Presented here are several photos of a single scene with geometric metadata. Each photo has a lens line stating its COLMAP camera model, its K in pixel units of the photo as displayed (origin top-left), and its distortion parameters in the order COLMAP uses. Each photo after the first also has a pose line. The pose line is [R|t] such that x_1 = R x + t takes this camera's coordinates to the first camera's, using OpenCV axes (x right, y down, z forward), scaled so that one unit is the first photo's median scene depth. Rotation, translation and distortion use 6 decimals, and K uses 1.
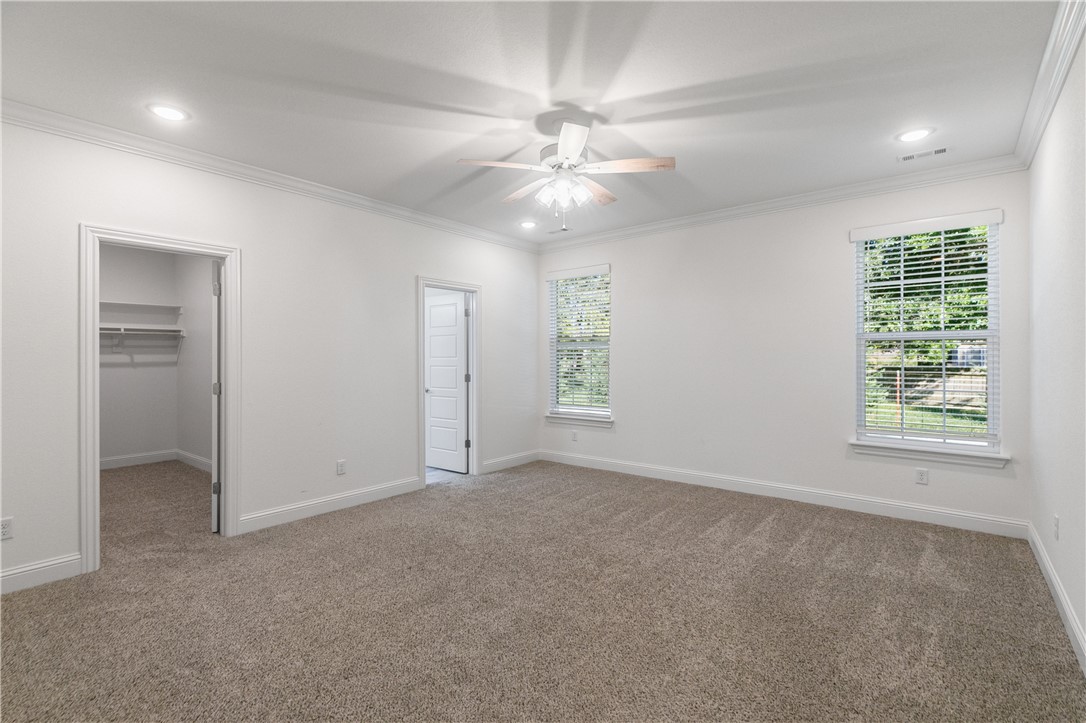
lens RADIAL K [[507.5, 0, 535.5], [0, 507.5, 363.4], [0, 0, 1]] dist [0.011161, -0.000661]
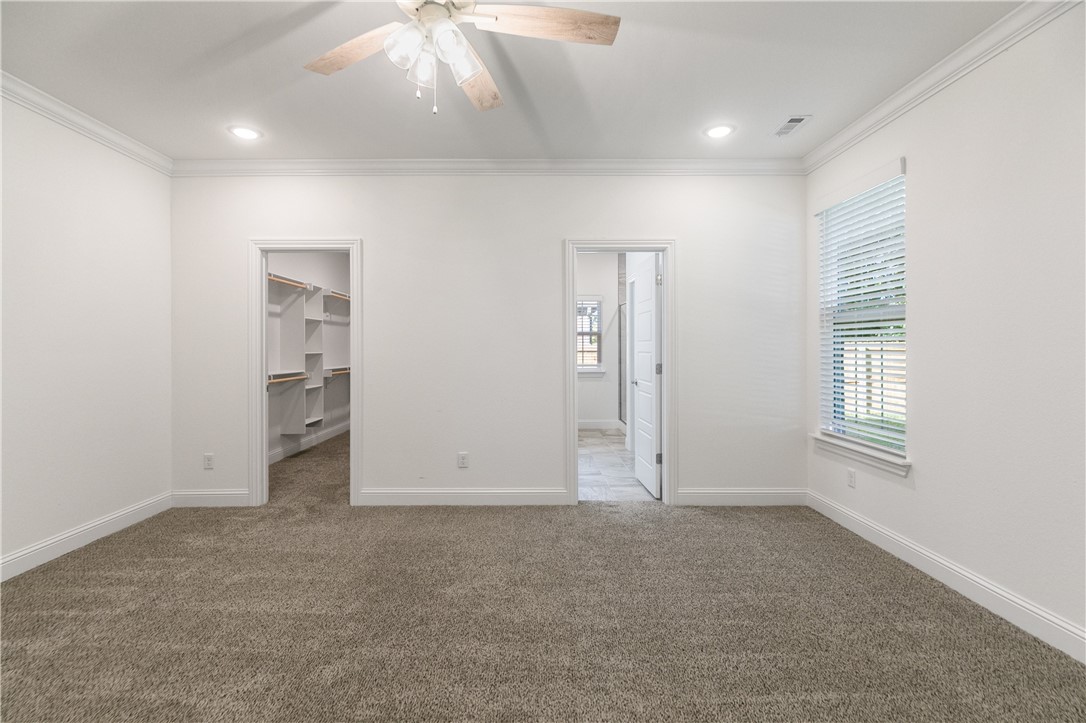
lens RADIAL K [[510.1, 0, 532.7], [0, 510.1, 346.6], [0, 0, 1]] dist [0.011037, -0.001080]
pose [[0.635769, 0.004602, -0.771866, 0.366158], [-0.008301, 0.999965, -0.000875, -0.001075], [0.771835, 0.006964, 0.635785, 0.451195]]
